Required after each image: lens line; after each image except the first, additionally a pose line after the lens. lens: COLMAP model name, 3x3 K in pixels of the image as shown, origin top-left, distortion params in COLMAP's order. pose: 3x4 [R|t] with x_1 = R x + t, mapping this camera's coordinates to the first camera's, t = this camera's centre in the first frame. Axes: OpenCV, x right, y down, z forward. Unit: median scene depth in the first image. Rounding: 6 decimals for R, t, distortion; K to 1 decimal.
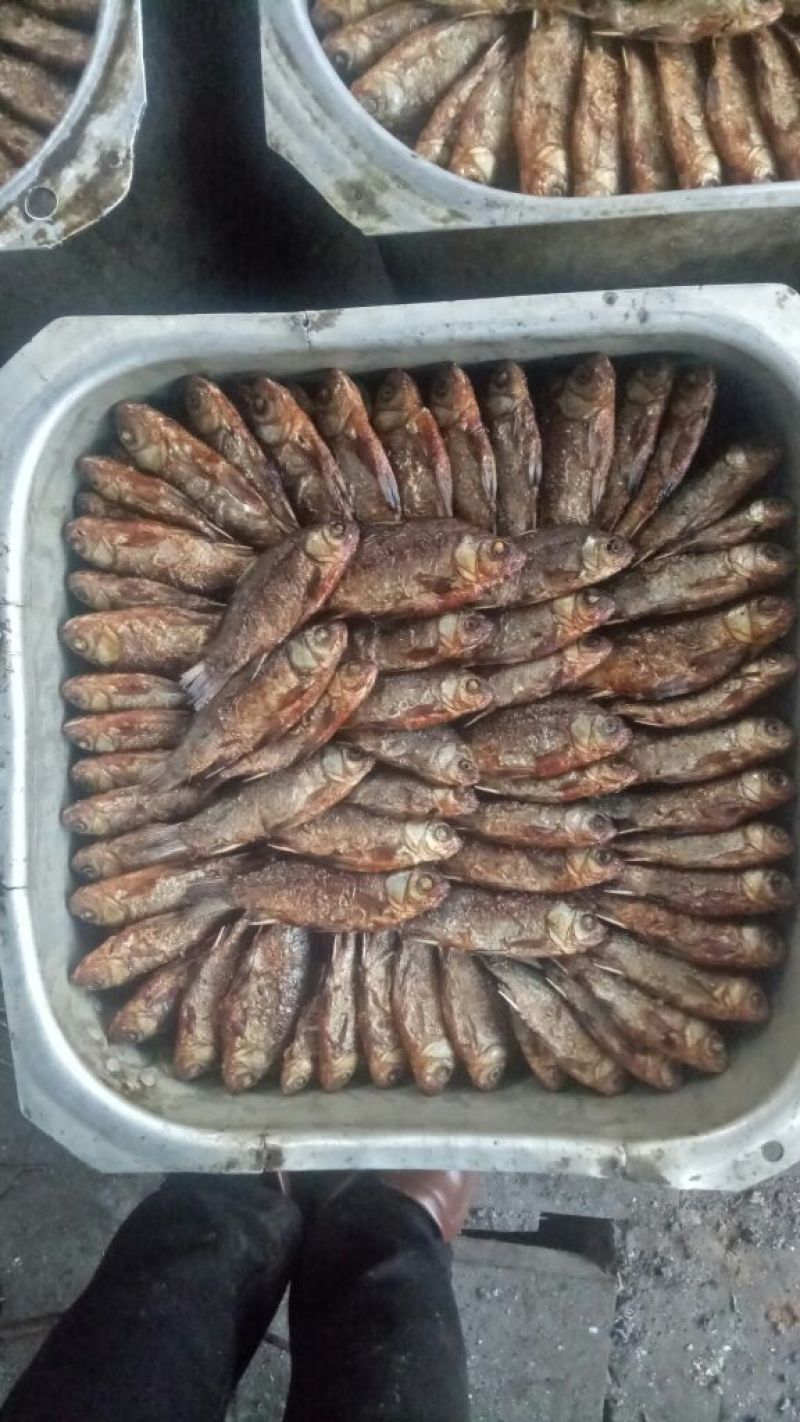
lens RADIAL K [[1011.2, 0, 404.1], [0, 1011.2, 718.1], [0, 0, 1]] dist [0.028917, -0.023760]
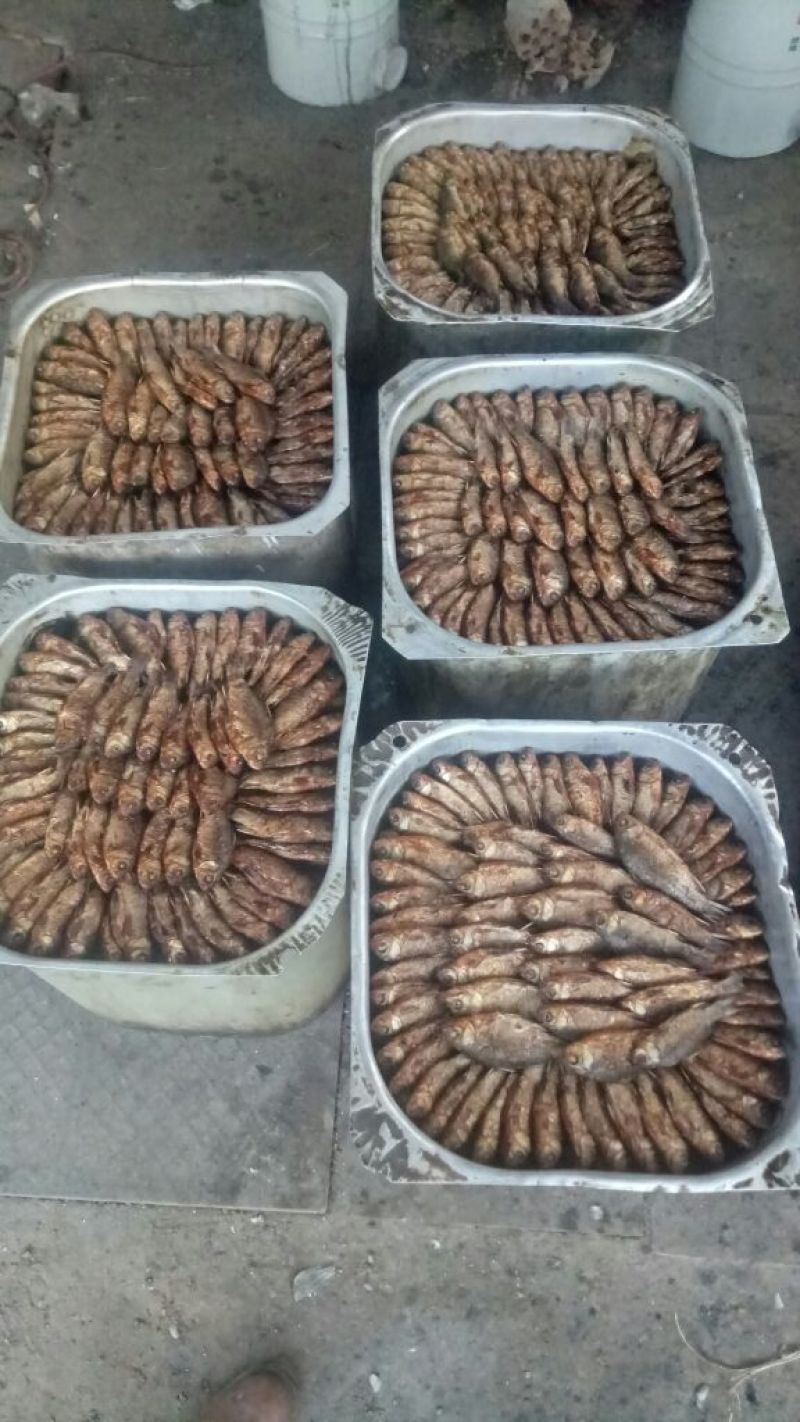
lens RADIAL K [[1011.2, 0, 406.9], [0, 1011.2, 708.6], [0, 0, 1]] dist [0.028917, -0.023760]
pose [[0.012491, 0.927442, -0.373758, 1.514751], [-0.995772, -0.022480, -0.089061, -0.302146], [-0.091001, 0.373291, 0.923240, -0.976694]]
